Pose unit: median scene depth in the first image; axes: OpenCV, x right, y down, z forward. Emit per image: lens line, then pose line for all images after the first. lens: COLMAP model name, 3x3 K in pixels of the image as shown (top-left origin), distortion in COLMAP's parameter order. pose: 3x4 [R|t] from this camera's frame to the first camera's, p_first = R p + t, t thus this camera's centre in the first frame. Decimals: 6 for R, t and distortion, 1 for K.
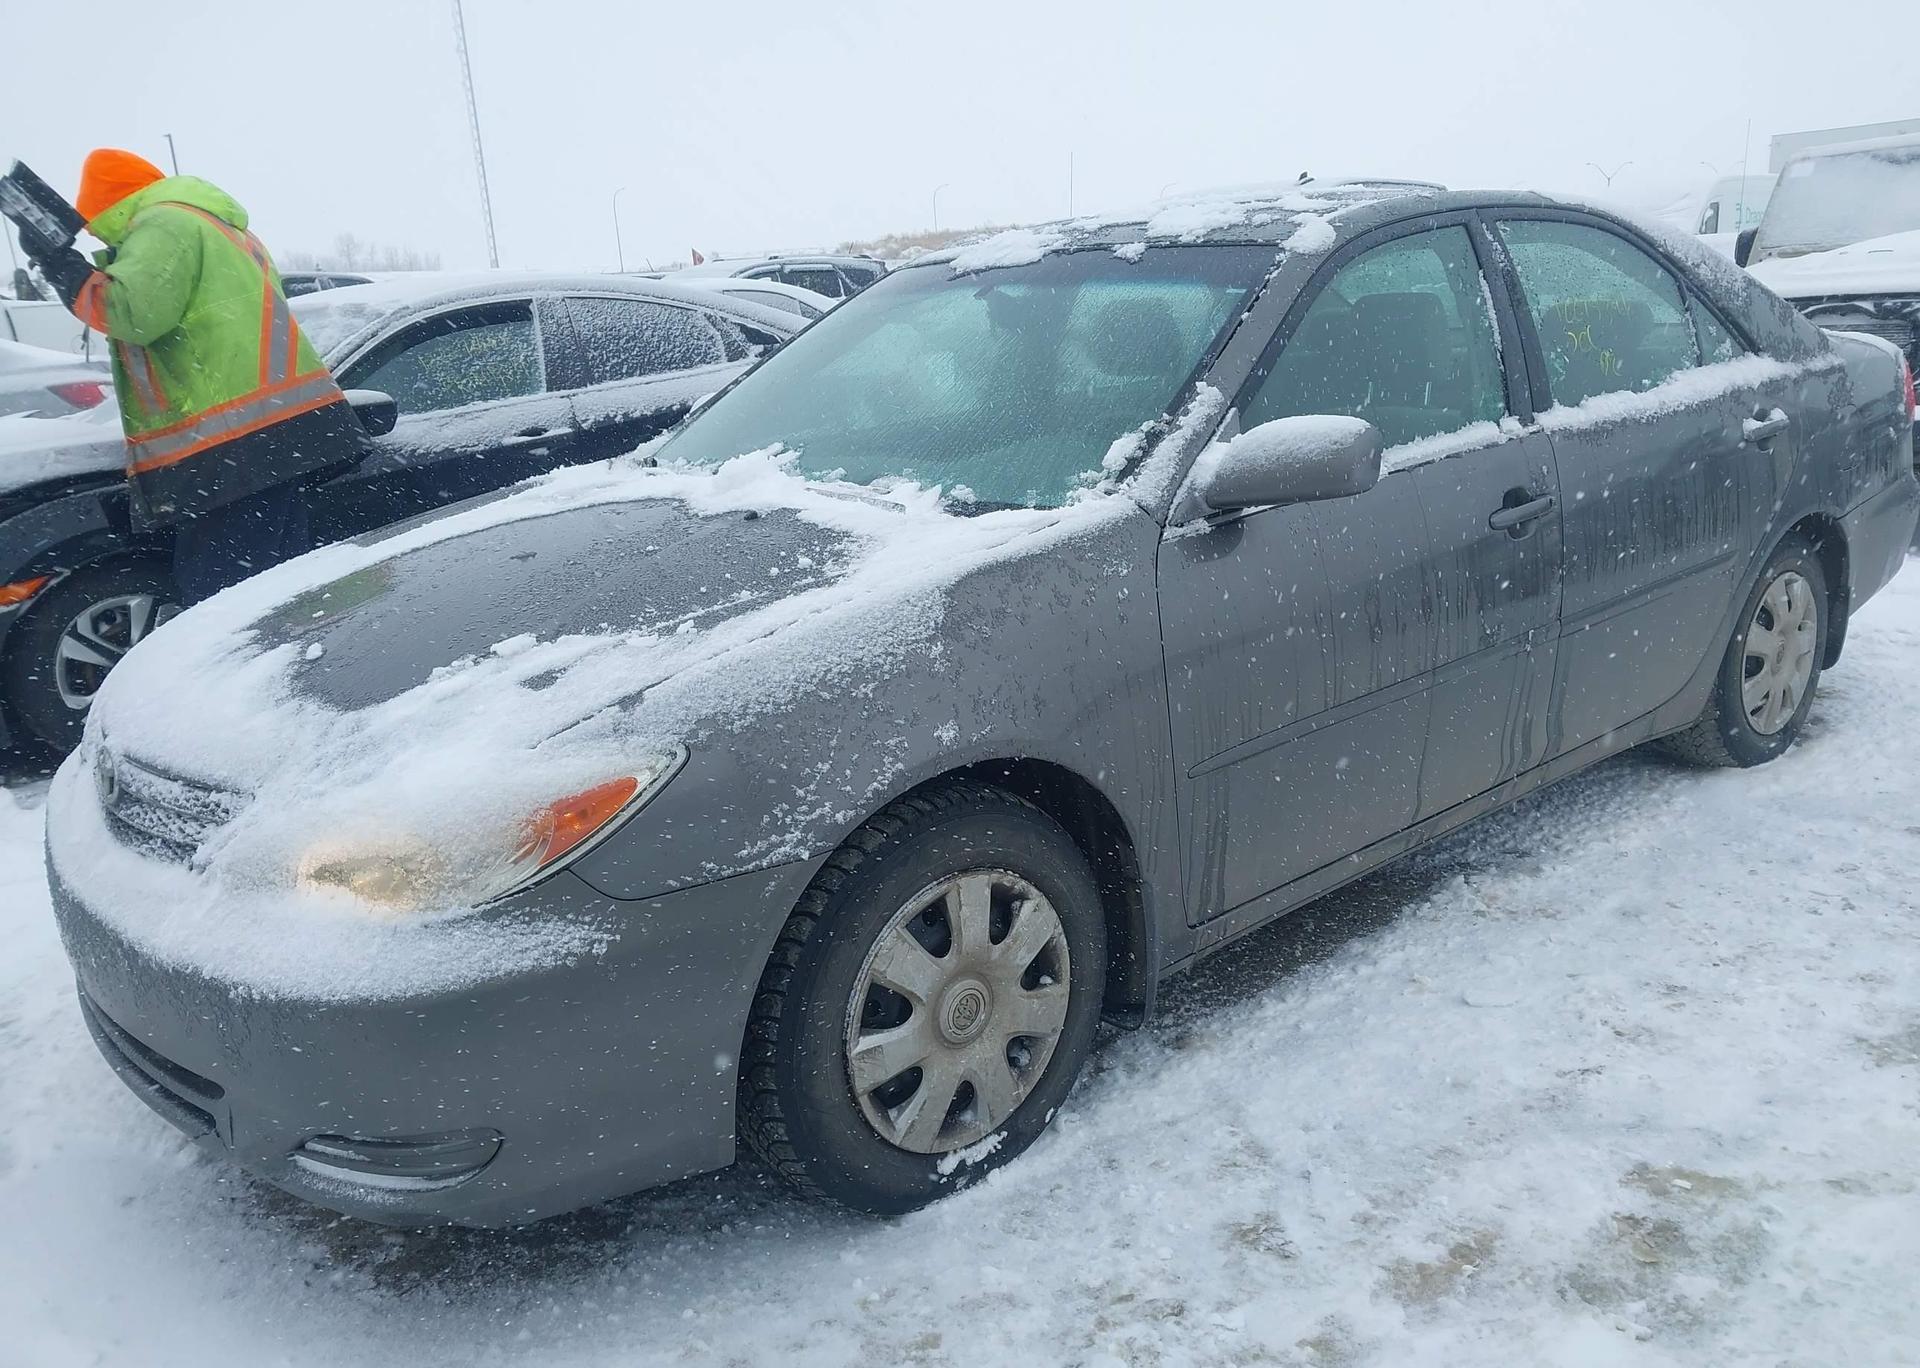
lens RADIAL K [[1592.0, 0, 978.1], [0, 1592.0, 690.9], [0, 0, 1]] dist [-0.009112, 0.046743]
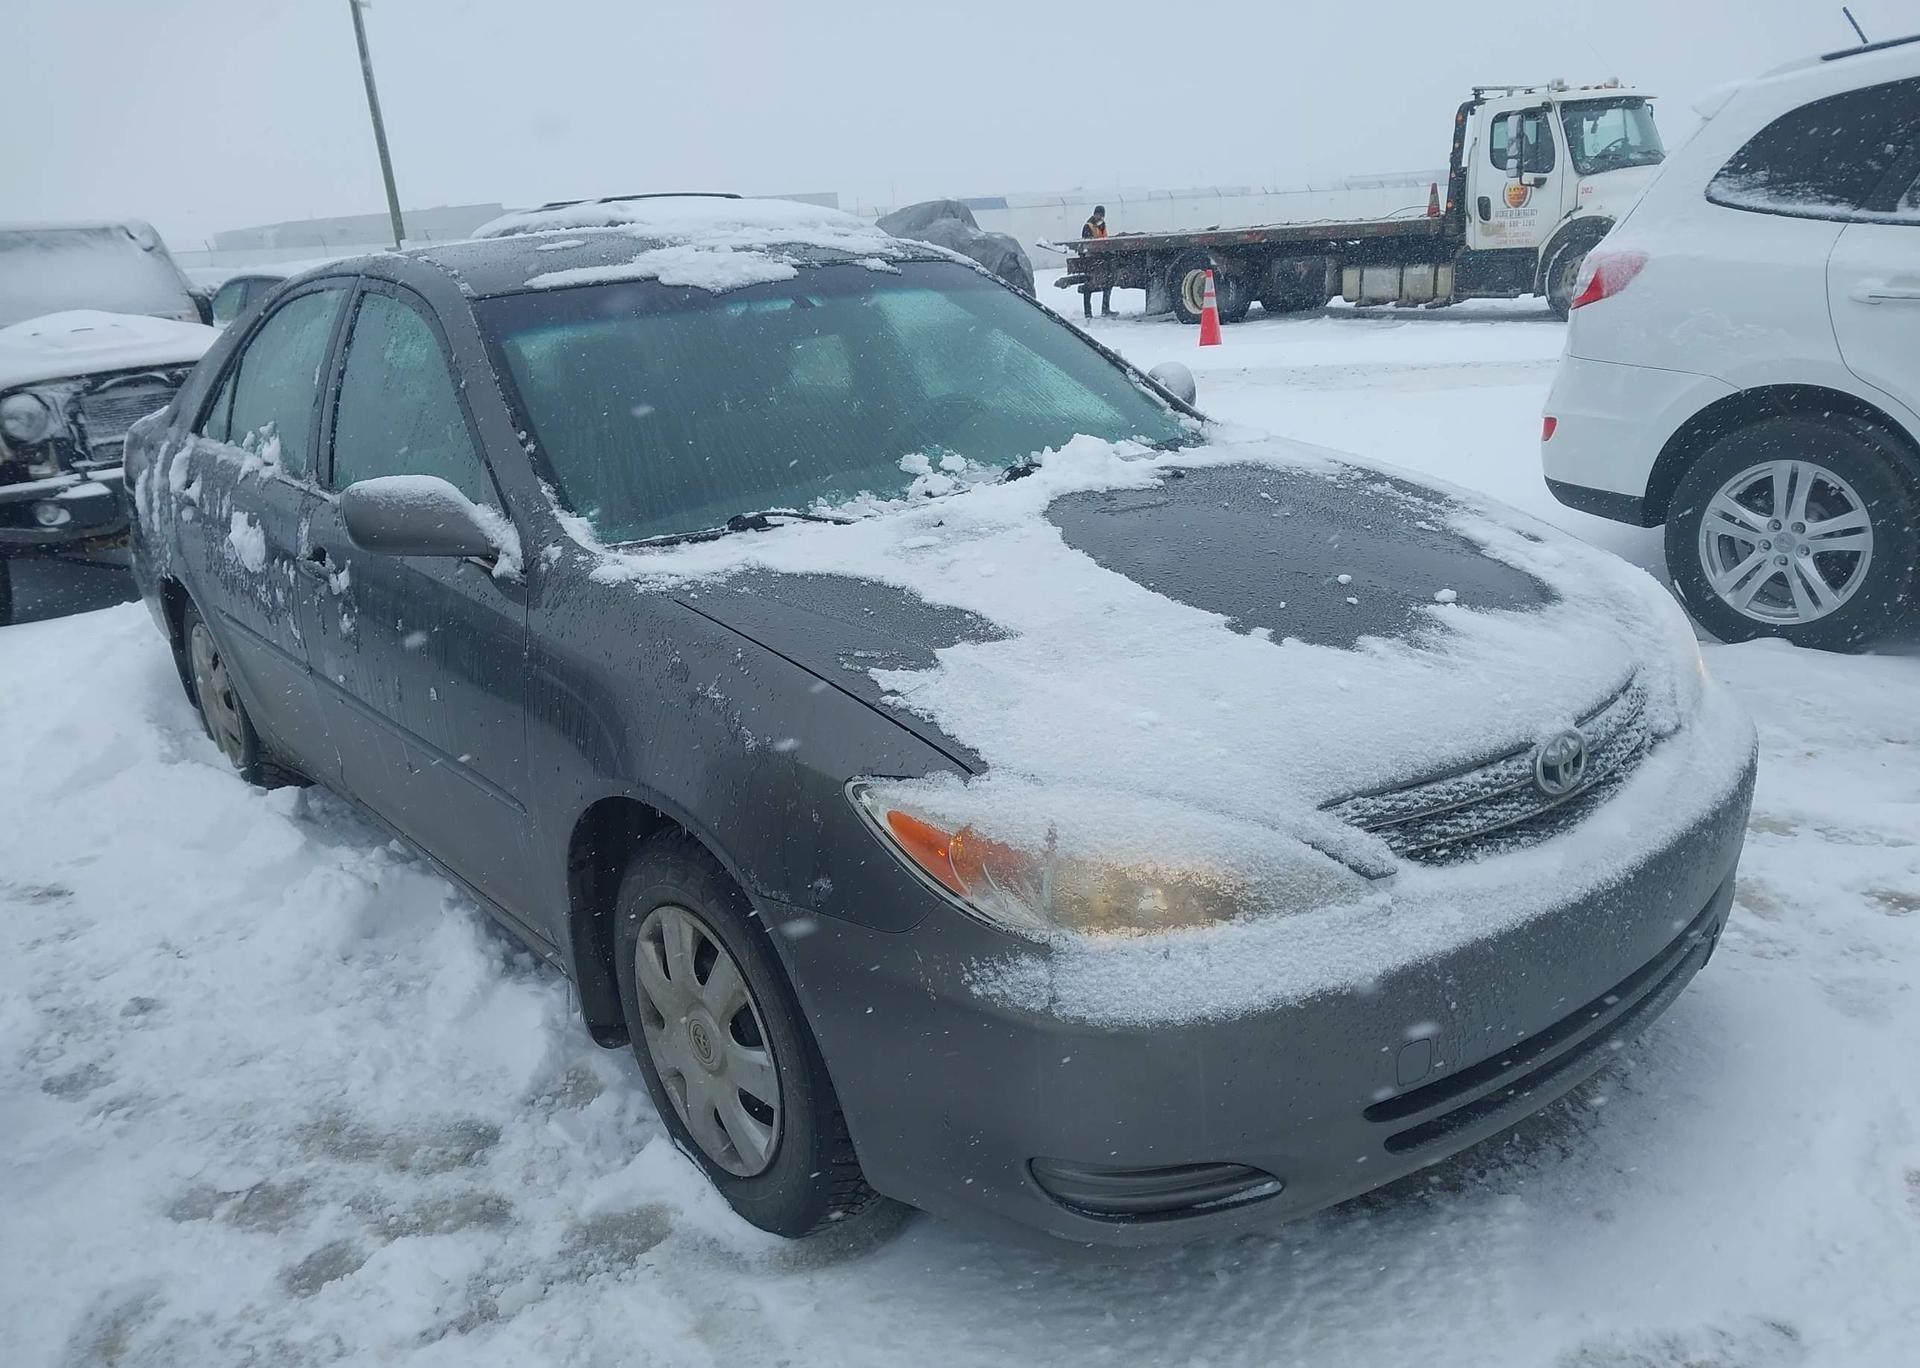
lens RADIAL K [[1578.1, 0, 984.8], [0, 1578.1, 688.7], [0, 0, 1]] dist [0.042161, -0.050884]
pose [[-0.026600, -0.232271, 0.972287, -1.358922], [0.317300, 0.920372, 0.228550, -0.288648], [-0.947952, 0.314587, 0.049217, 1.209145]]
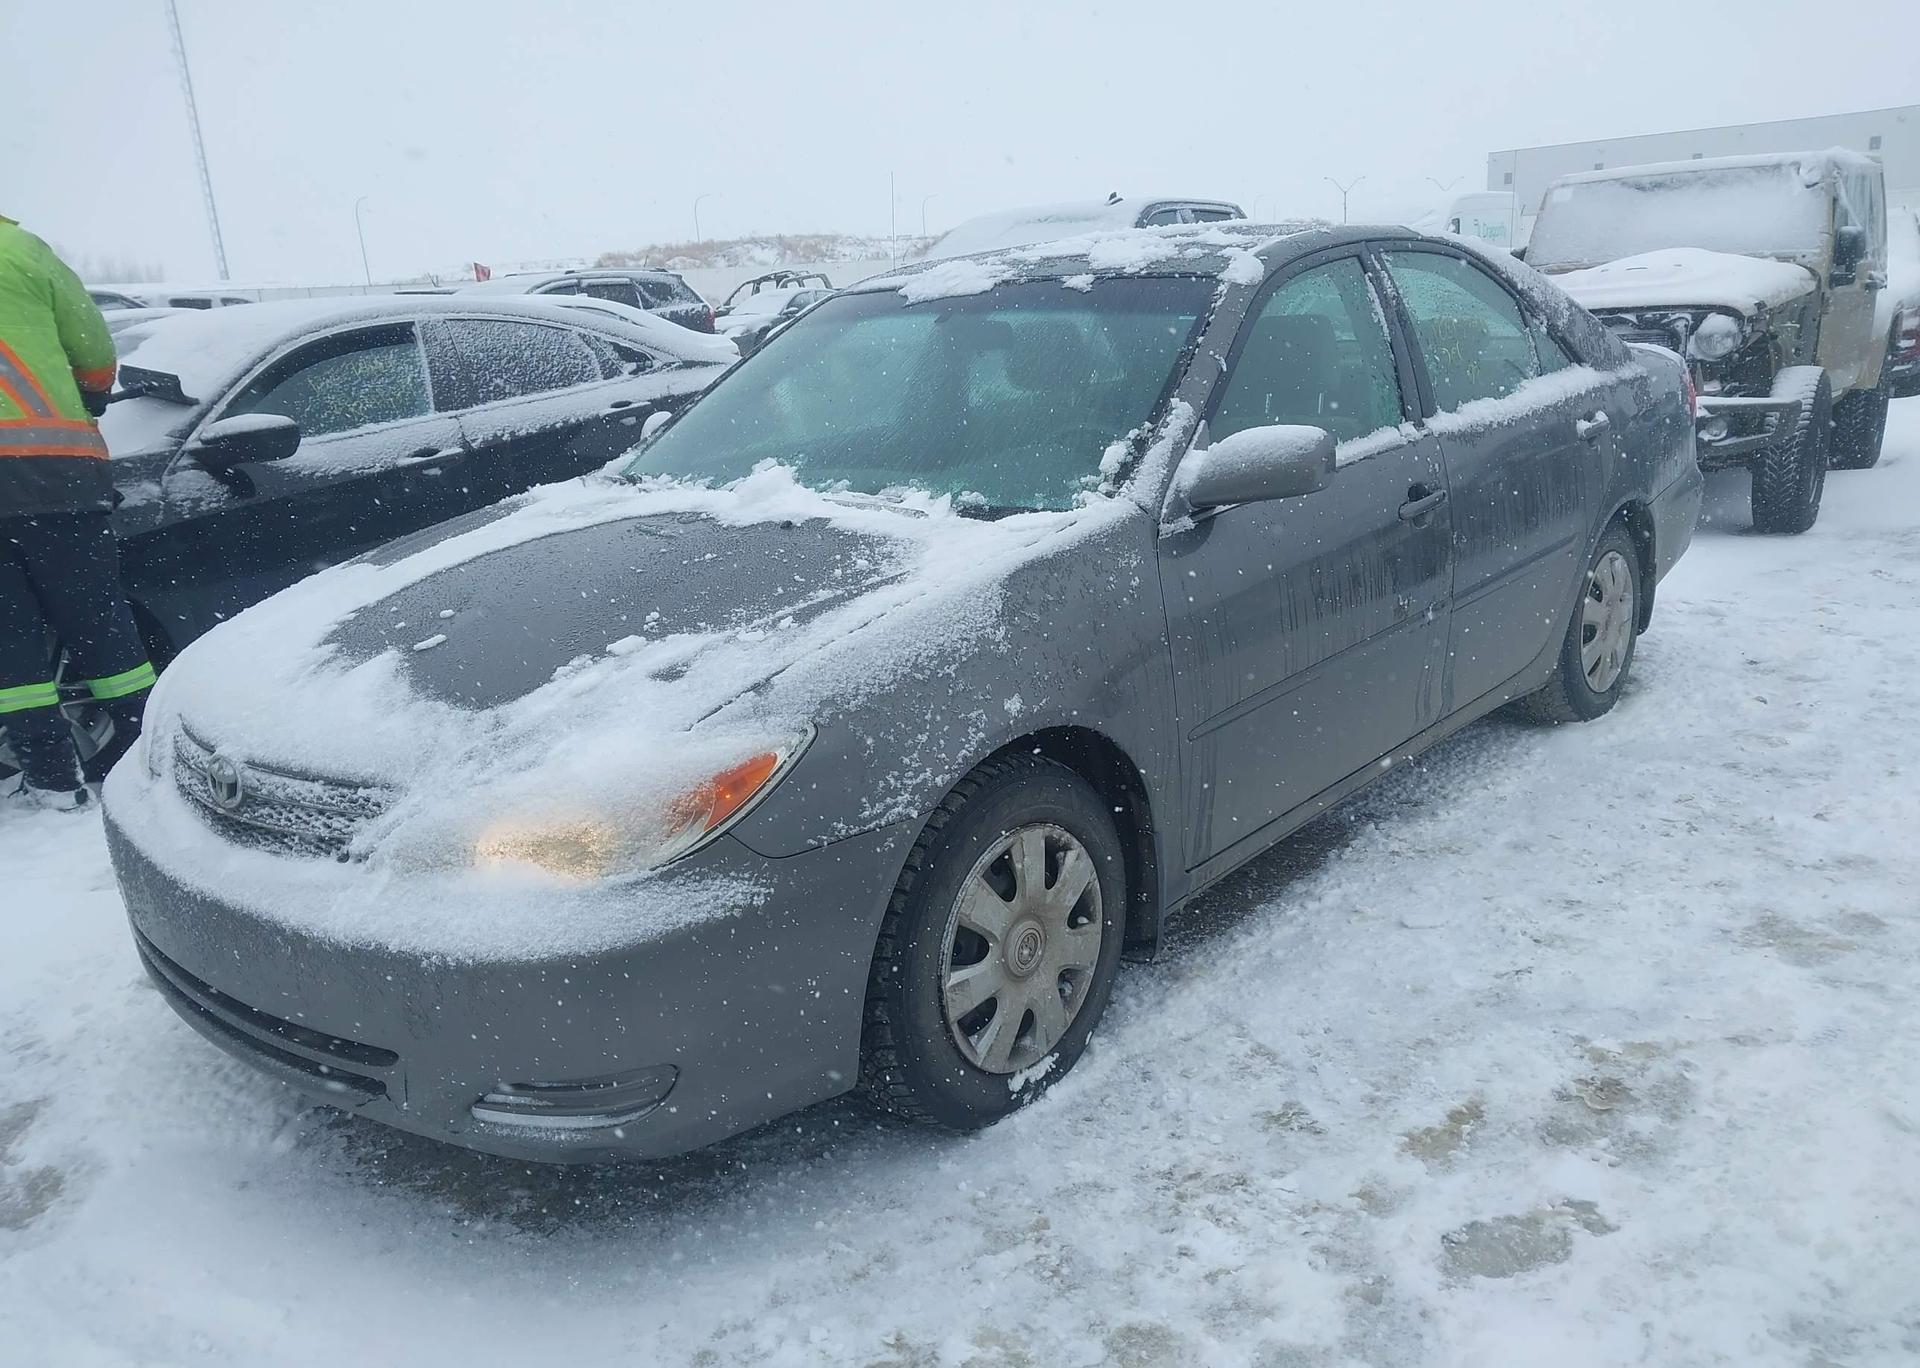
lens RADIAL K [[1584.8, 0, 991.7], [0, 1584.8, 689.4], [0, 0, 1]] dist [0.024468, -0.017946]
pose [[0.988147, -0.042686, 0.147454, -0.185226], [0.043537, 0.999049, -0.002550, 0.015188], [-0.147205, 0.008940, 0.989066, -0.126716]]
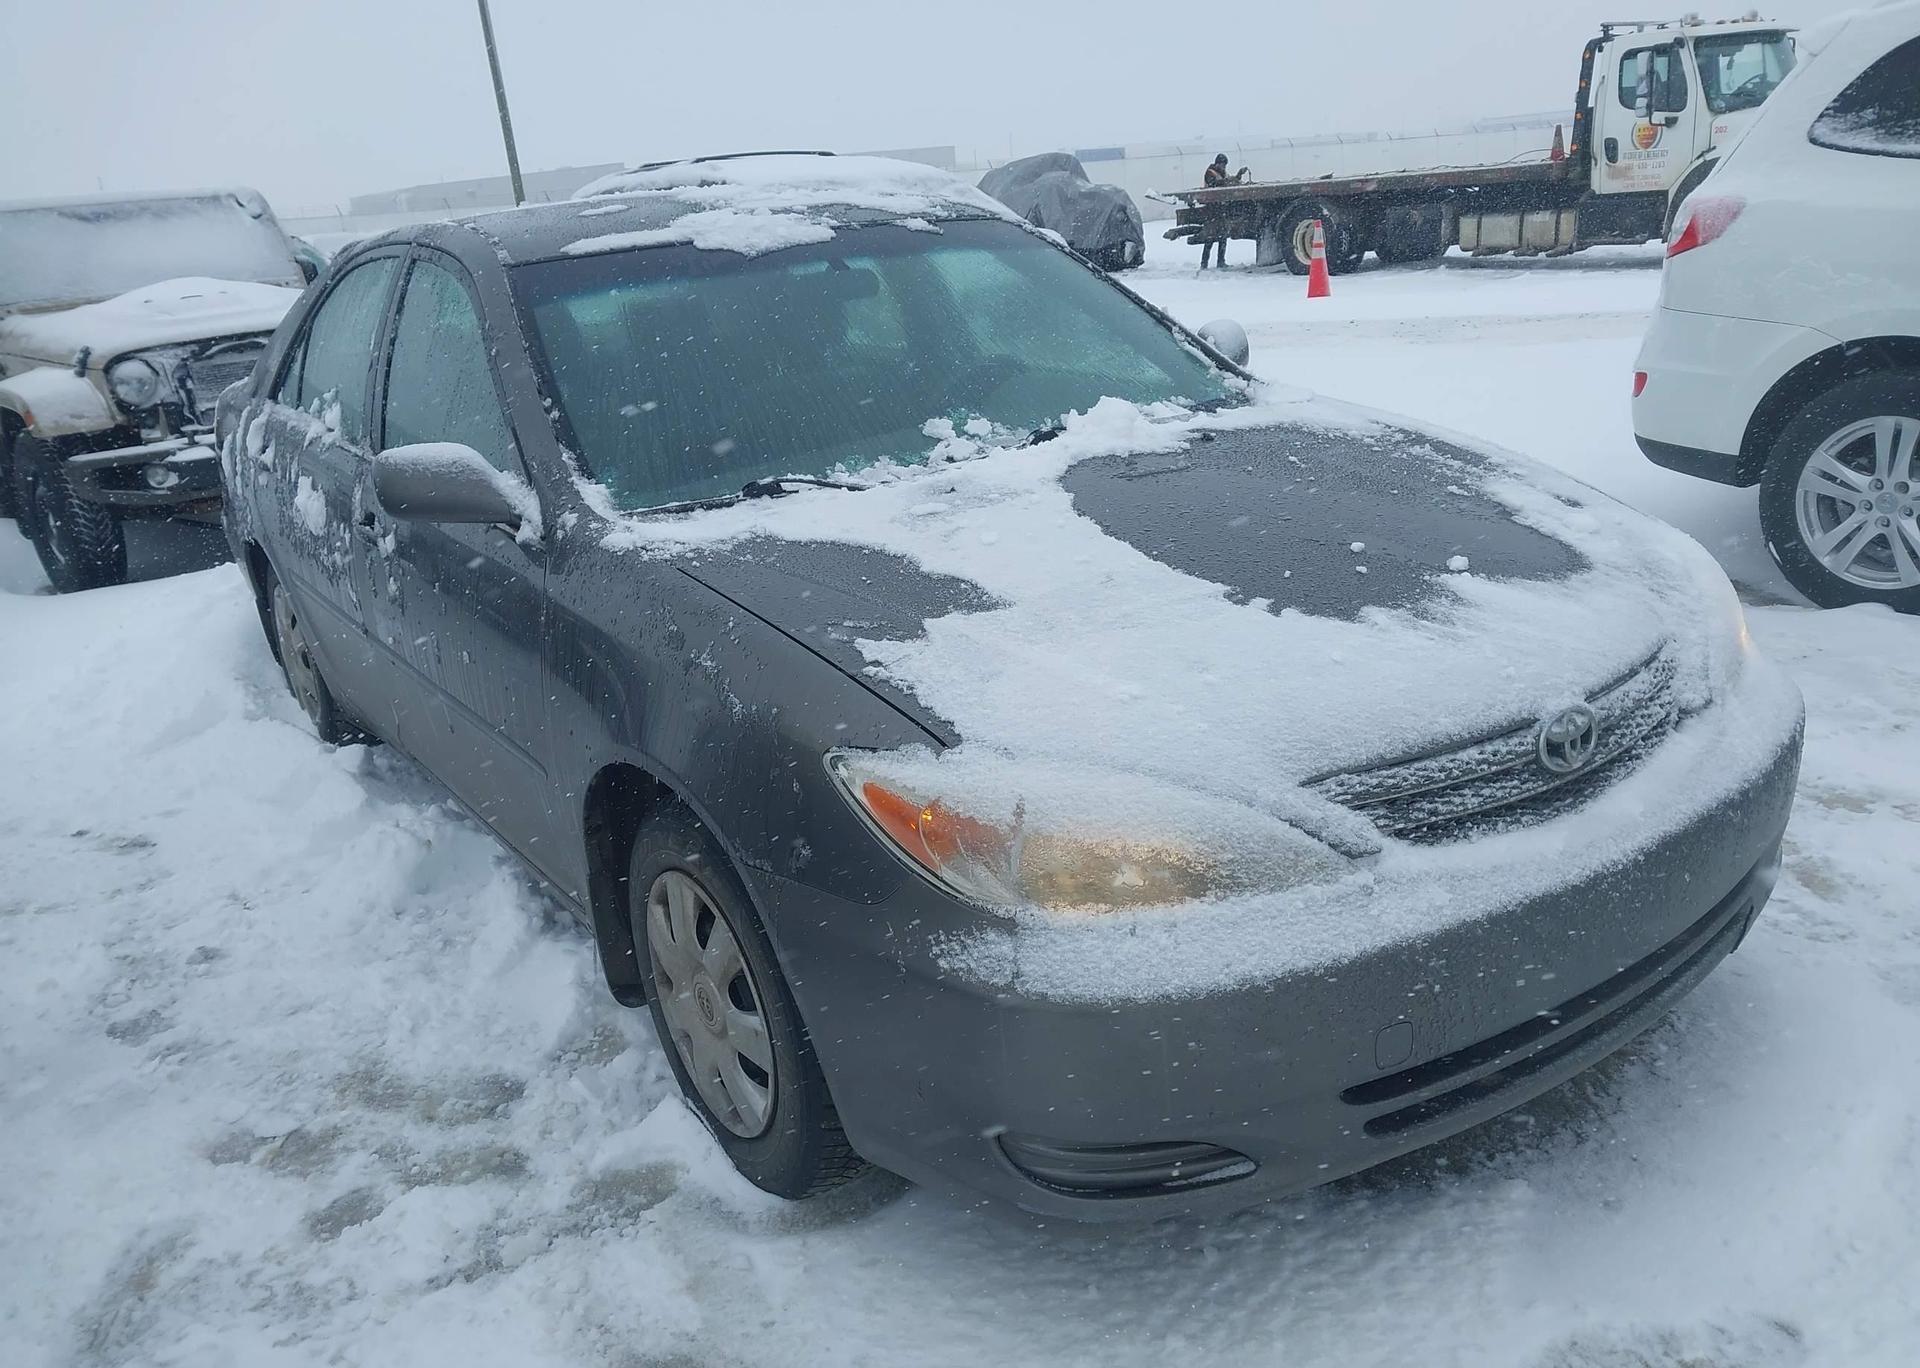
lens RADIAL K [[1584.8, 0, 991.7], [0, 1584.8, 689.4], [0, 0, 1]] dist [0.024468, -0.017946]
pose [[0.050228, -0.259247, 0.964504, -1.350895], [0.329069, 0.916094, 0.229098, -0.269430], [-0.942969, 0.305881, 0.131323, 1.133643]]
